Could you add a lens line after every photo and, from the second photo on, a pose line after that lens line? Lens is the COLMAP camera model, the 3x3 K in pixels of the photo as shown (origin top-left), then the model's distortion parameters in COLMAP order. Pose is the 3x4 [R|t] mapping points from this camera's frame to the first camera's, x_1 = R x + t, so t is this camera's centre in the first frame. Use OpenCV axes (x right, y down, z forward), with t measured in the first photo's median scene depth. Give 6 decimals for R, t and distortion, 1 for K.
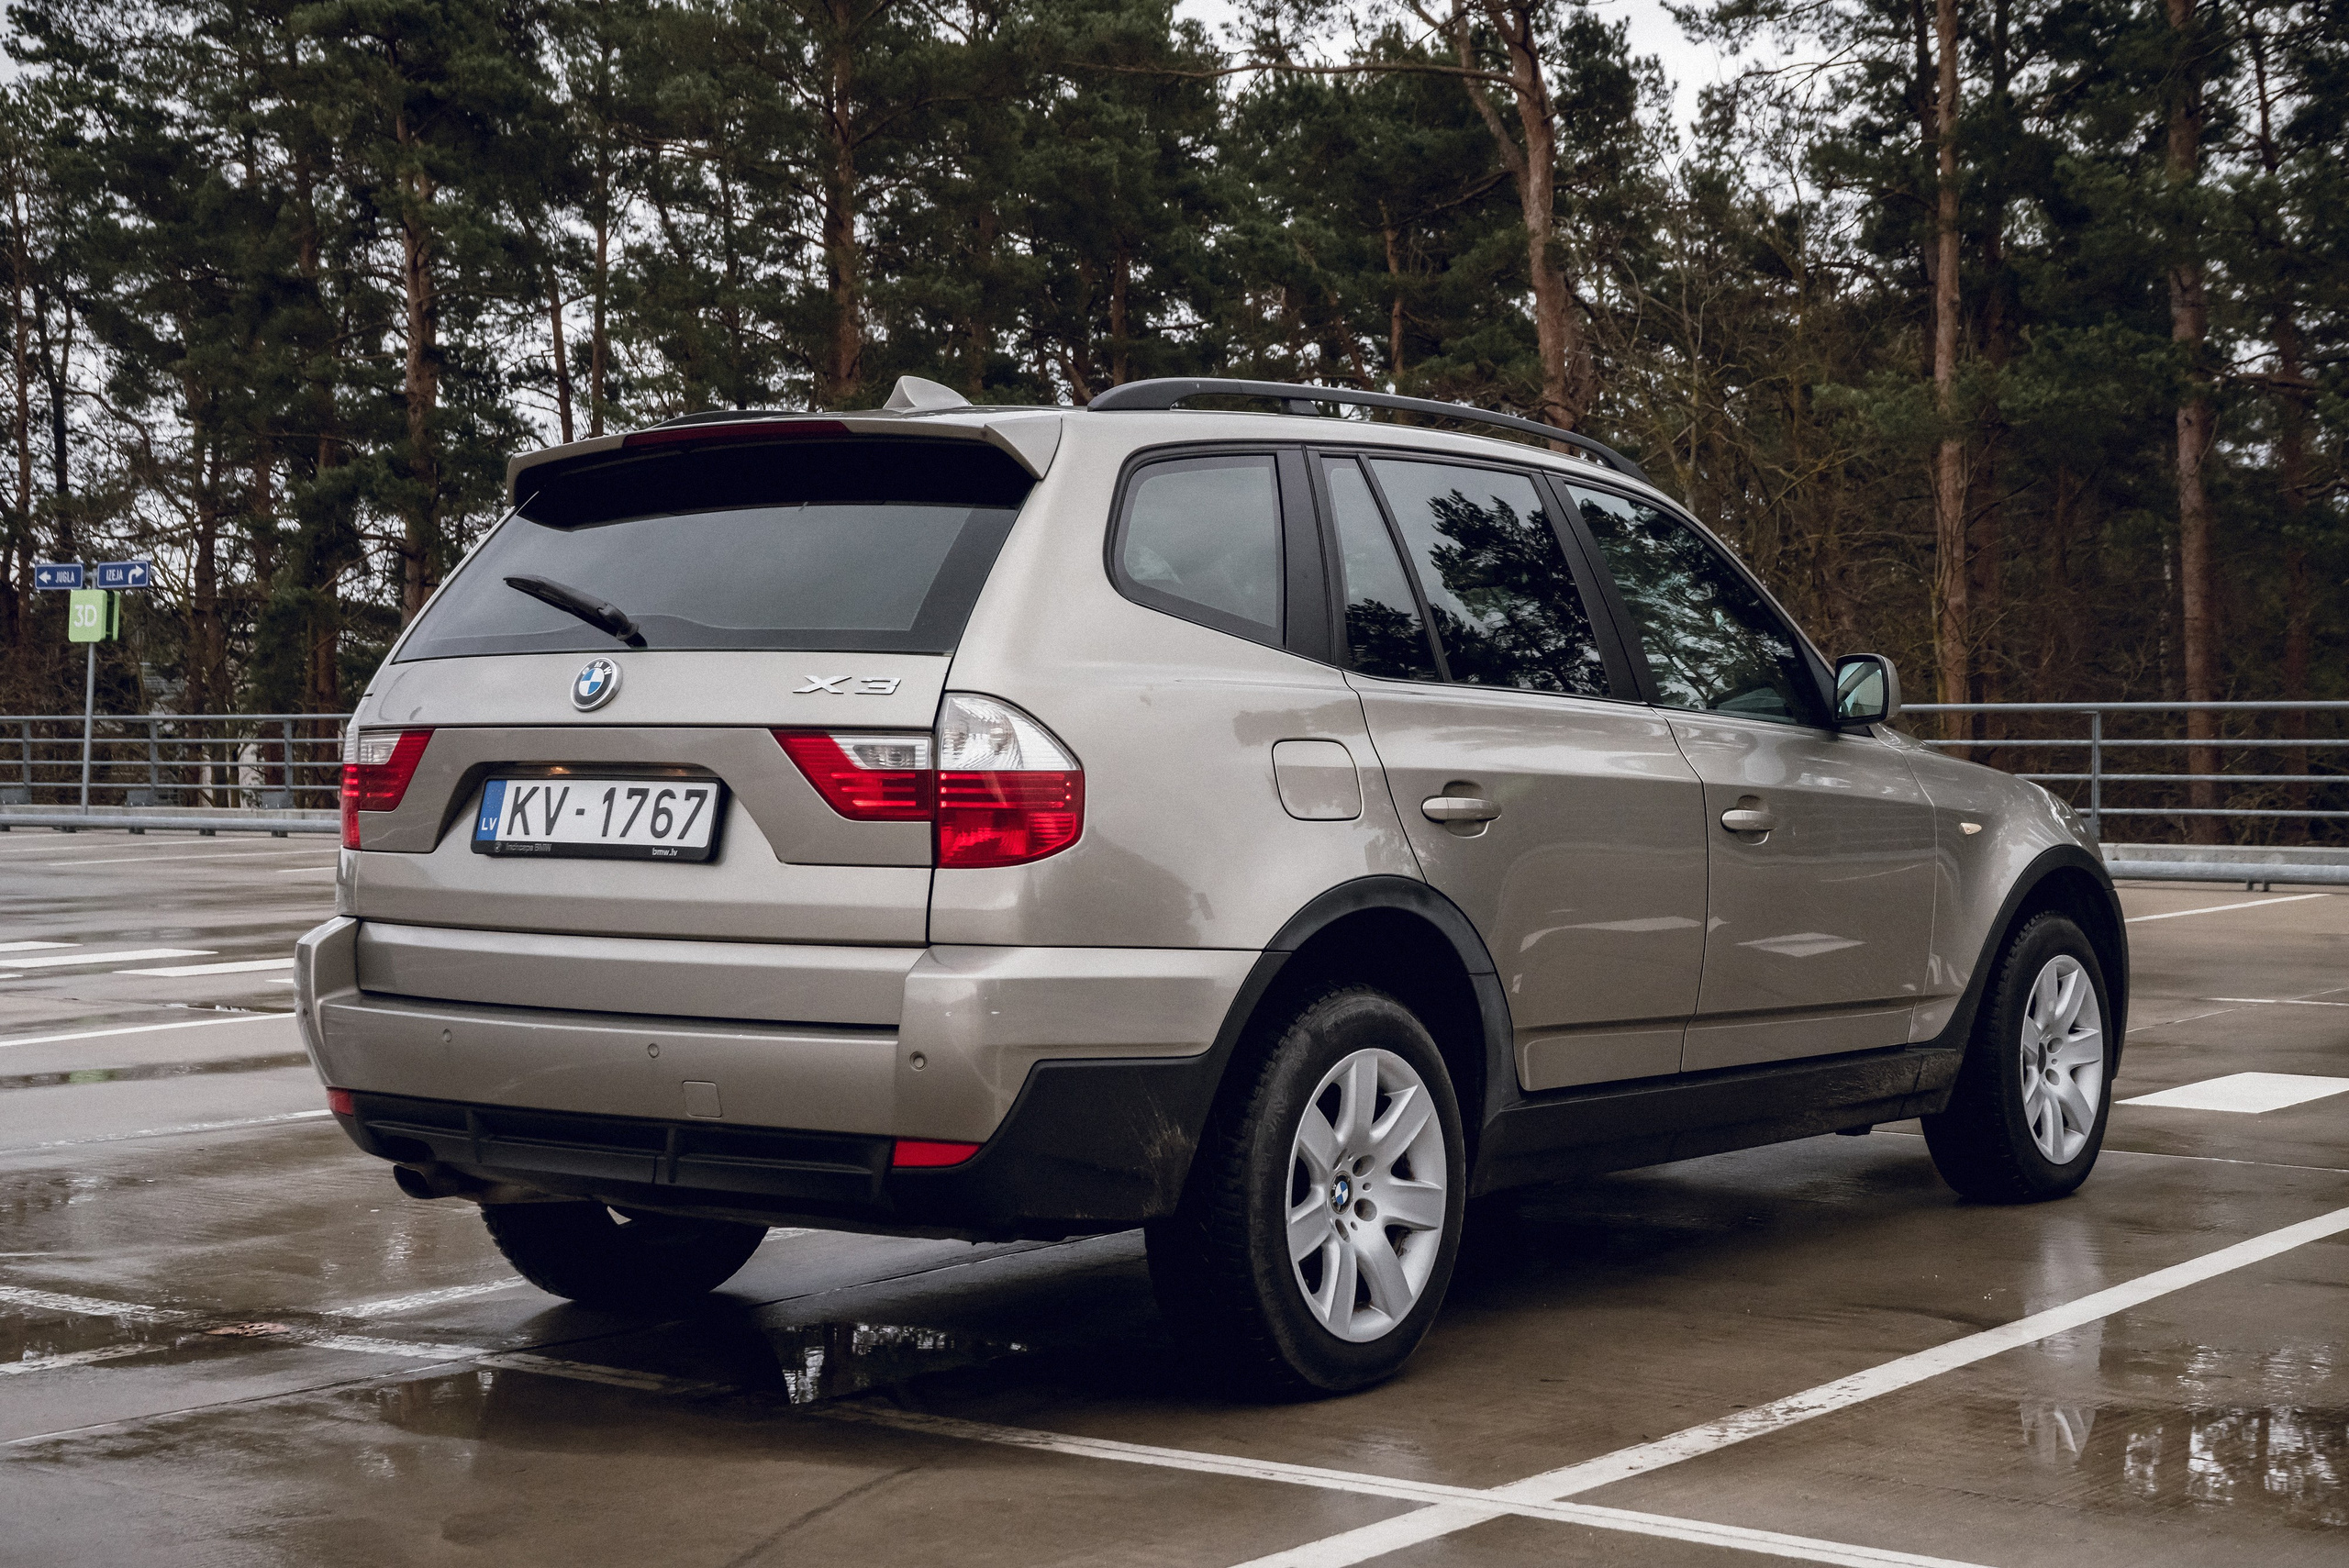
lens RADIAL K [[3283.9, 0, 1247.7], [0, 3283.9, 847.2], [0, 0, 1]] dist [0.152517, -0.018212]
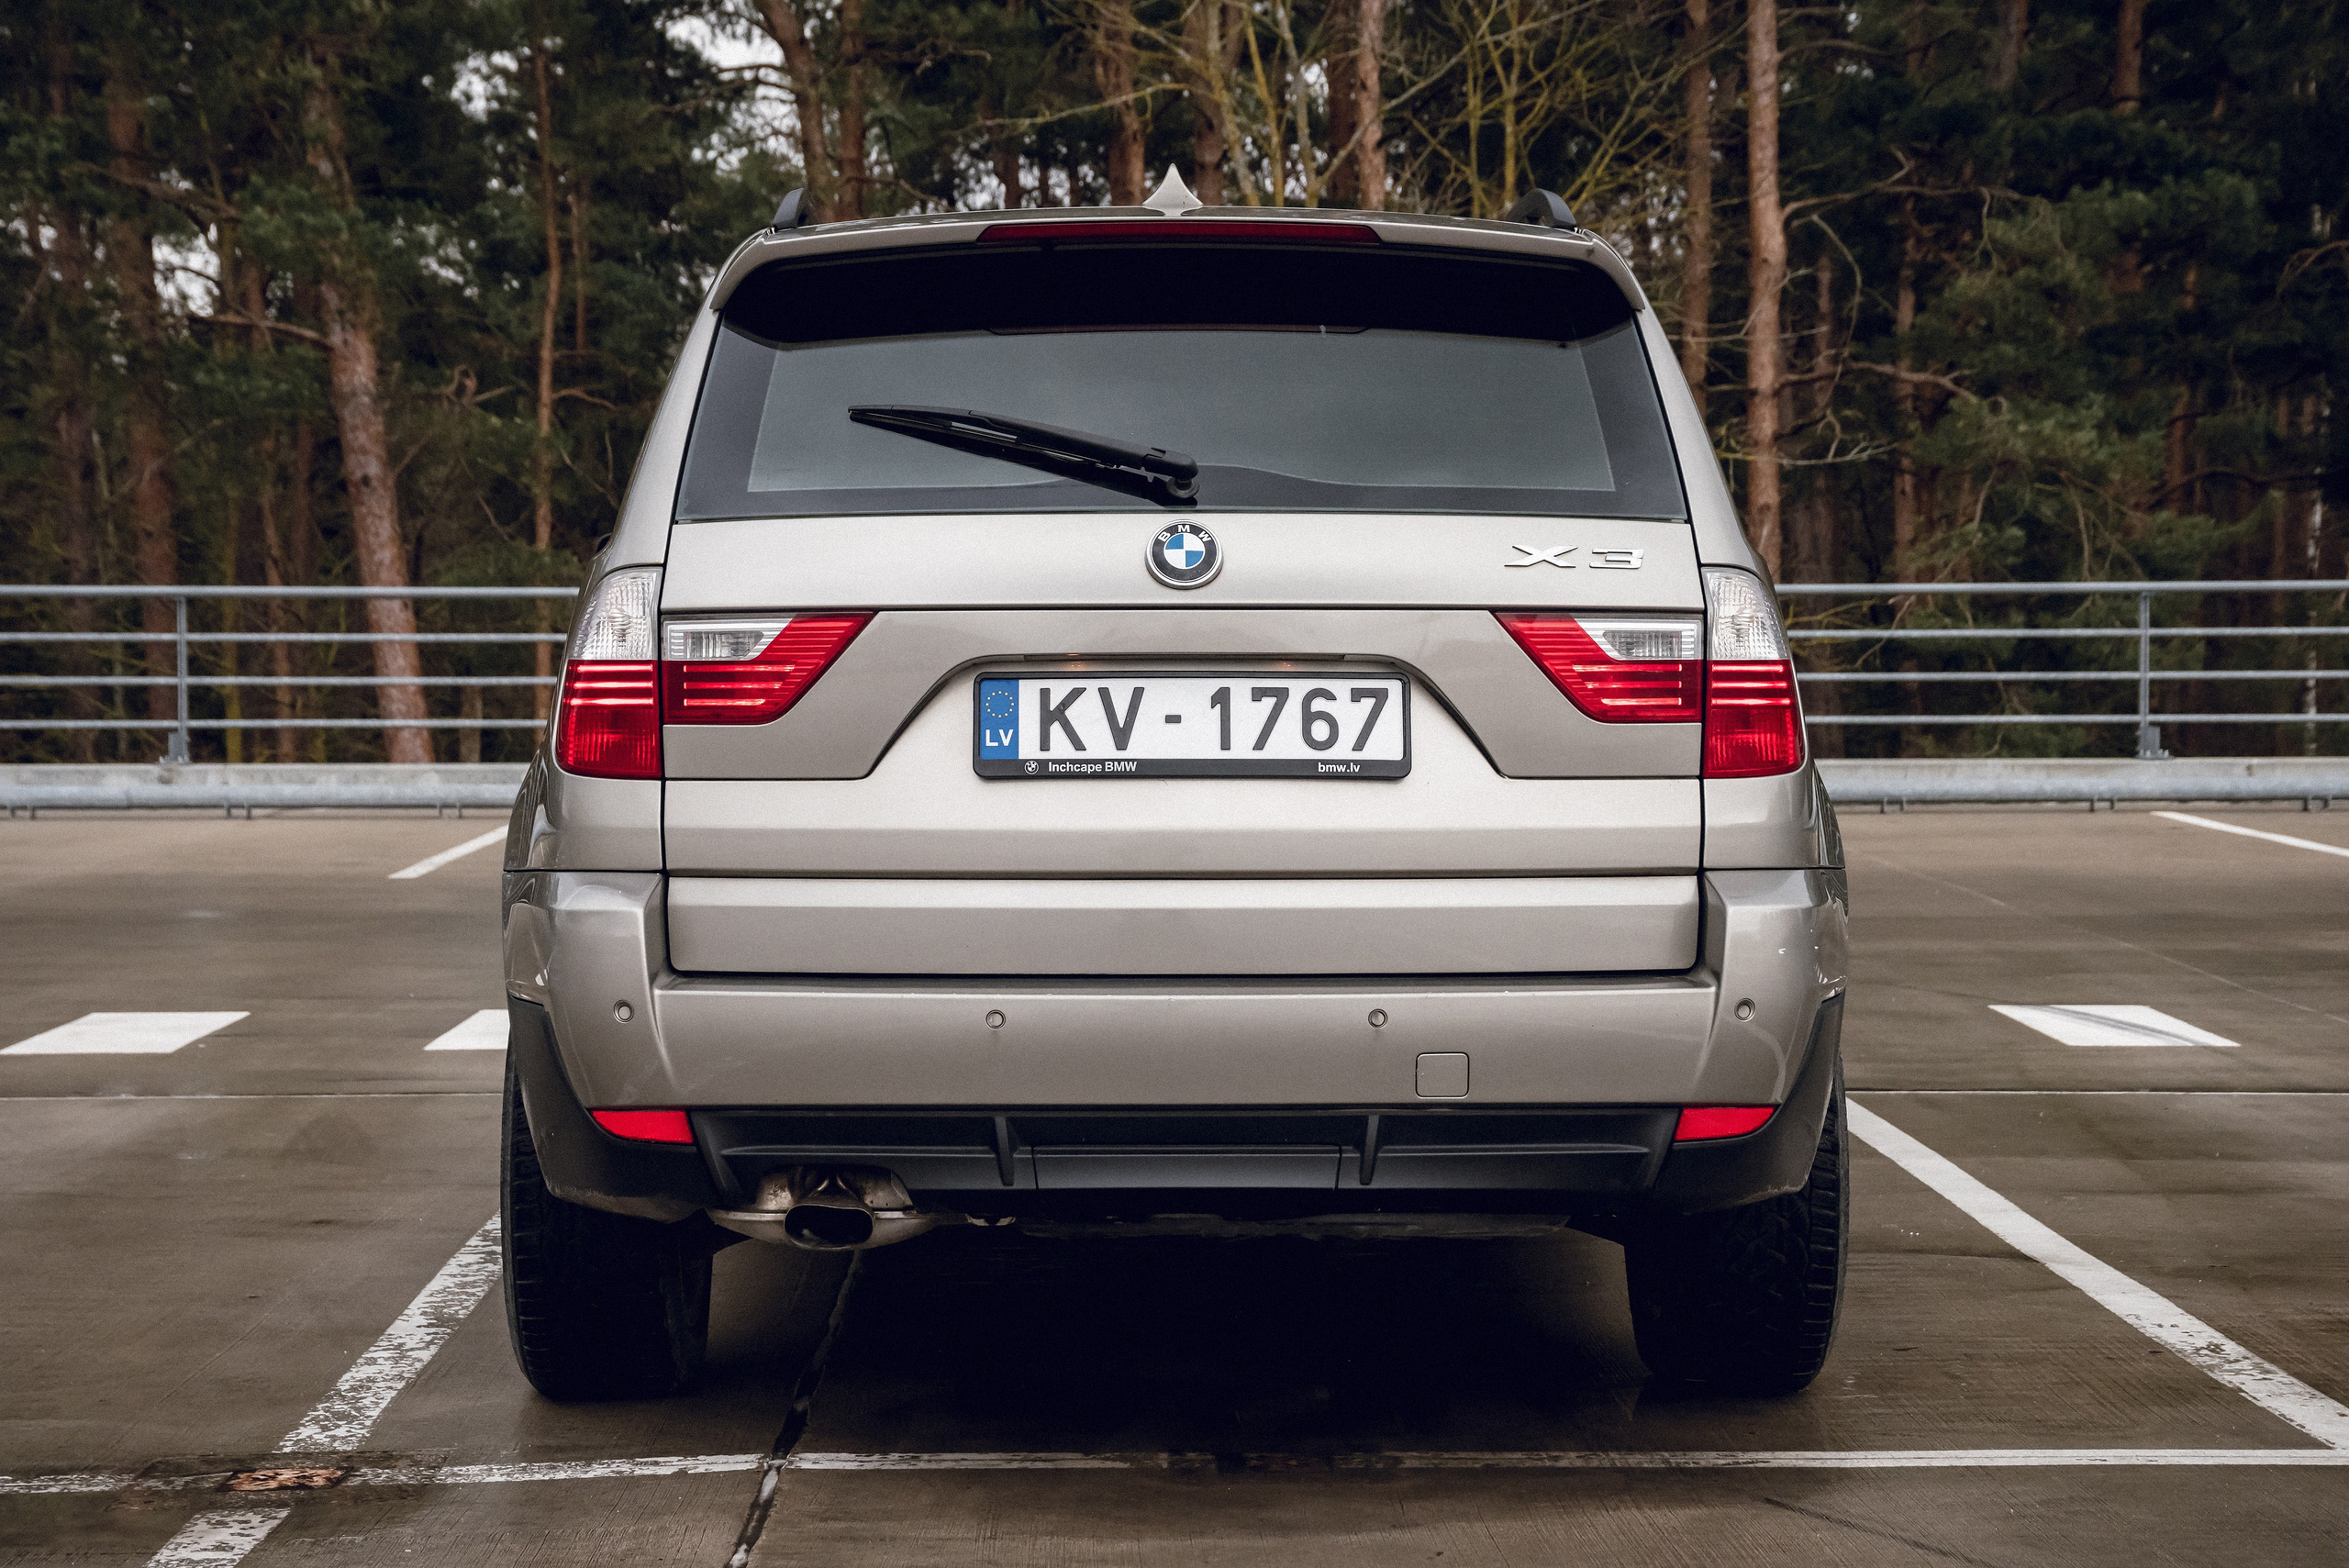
lens RADIAL K [[4174.1, 0, 1174.5], [0, 4174.1, 784.0], [0, 0, 1]] dist [0.224427, 0.028915]
pose [[0.803039, -0.022114, 0.595517, -0.791911], [0.020650, 0.999744, 0.009279, -0.004593], [-0.595569, 0.004846, 0.803289, 0.217788]]
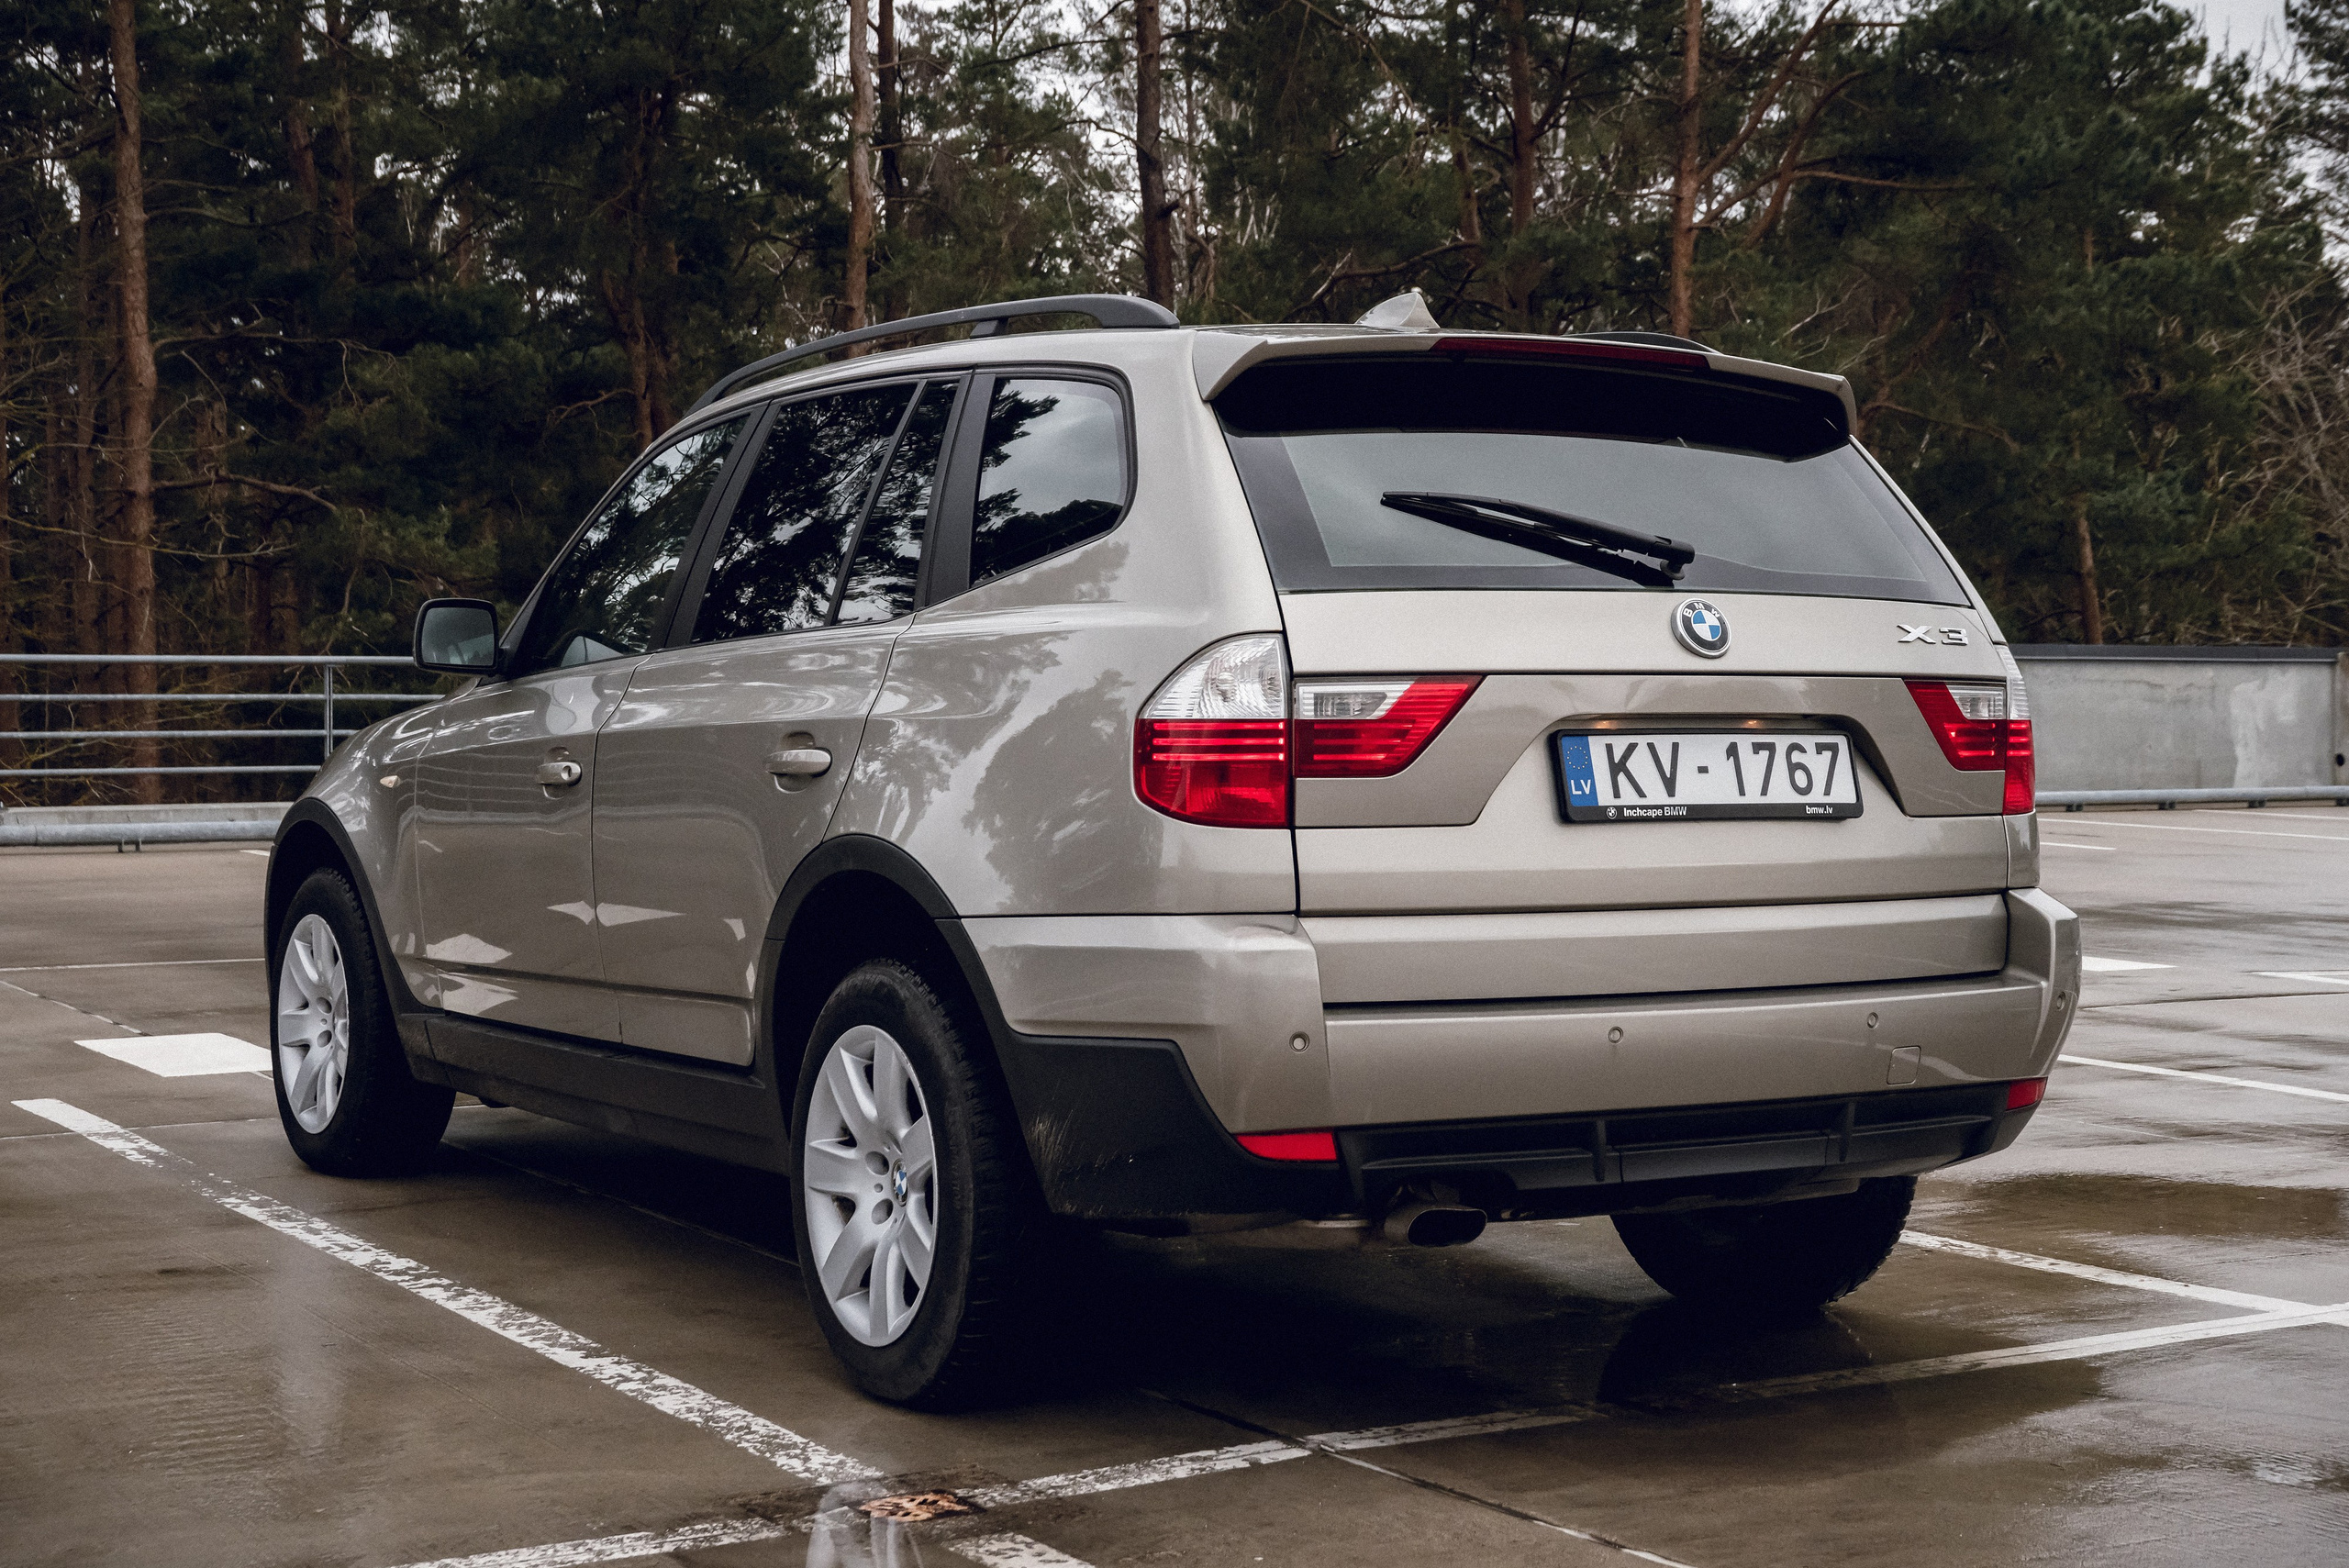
lens RADIAL K [[3229.5, 0, 1174.5], [0, 3229.5, 784.0], [0, 0, 1]] dist [0.192946, -0.007675]
pose [[0.401697, -0.021841, 0.915512, -1.077531], [0.026377, 0.999577, 0.012273, -0.021633], [-0.915393, 0.019218, 0.402103, 0.785430]]
